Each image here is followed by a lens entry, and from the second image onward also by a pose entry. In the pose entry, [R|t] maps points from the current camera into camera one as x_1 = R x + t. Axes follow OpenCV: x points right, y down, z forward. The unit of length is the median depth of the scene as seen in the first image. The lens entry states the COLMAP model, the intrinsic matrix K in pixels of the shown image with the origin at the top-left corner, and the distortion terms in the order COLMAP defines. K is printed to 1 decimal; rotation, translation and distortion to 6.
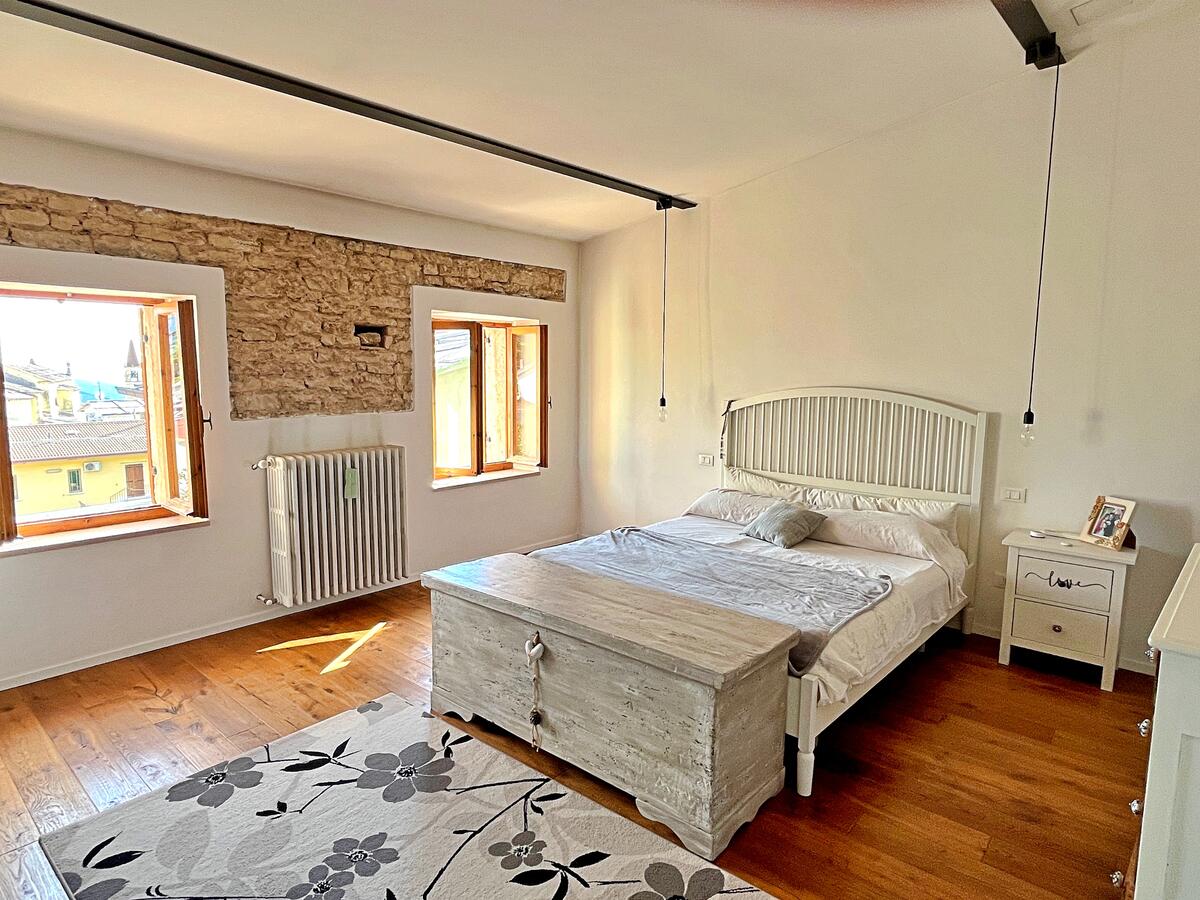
lens RADIAL K [[684.8, 0, 599.0], [0, 684.8, 446.5], [0, 0, 1]] dist [-0.002829, 0.000065]
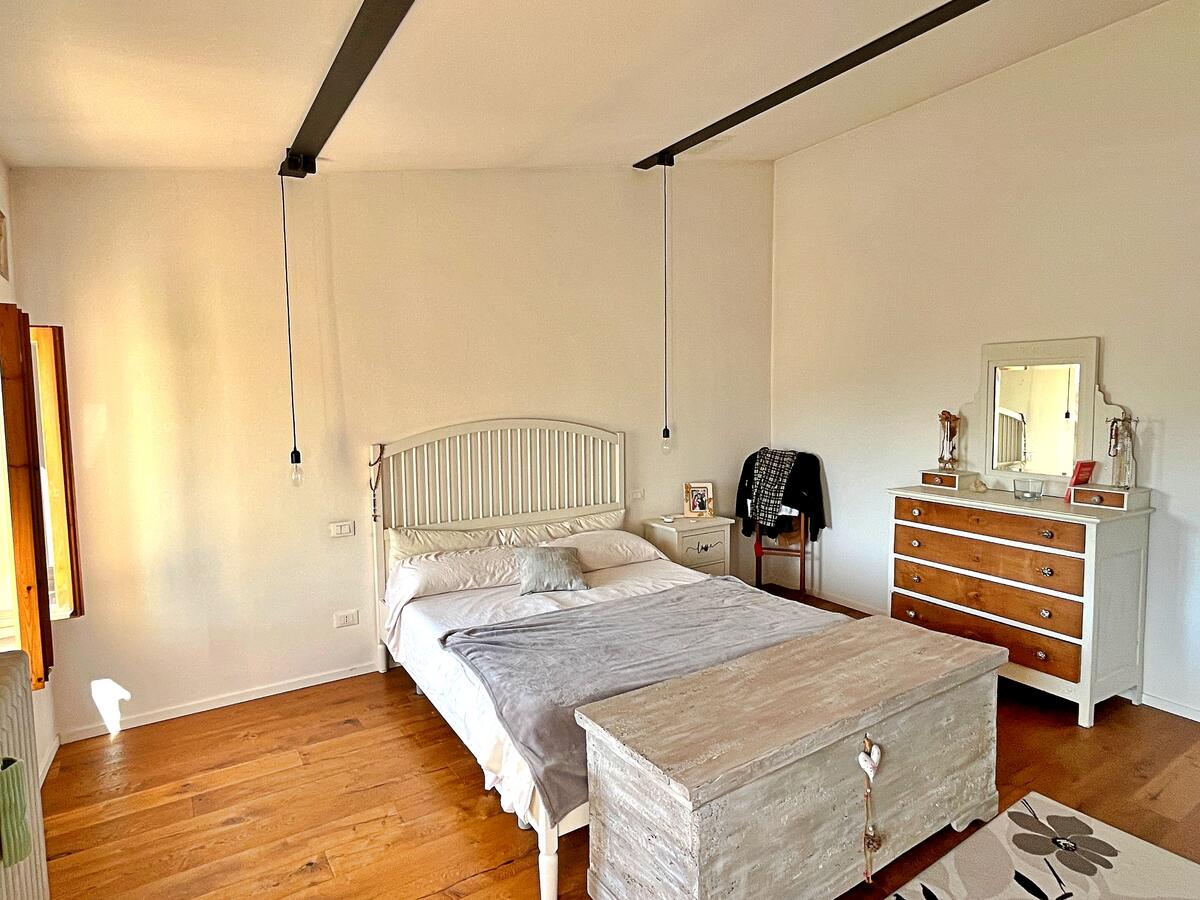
lens RADIAL K [[675.4, 0, 601.3], [0, 675.4, 450.5], [0, 0, 1]] dist [-0.004255, 0.002512]
pose [[0.281616, -0.094350, 0.954877, -0.641036], [0.130939, 0.989623, 0.059166, -0.100748], [-0.950551, 0.108369, 0.291048, 0.744674]]
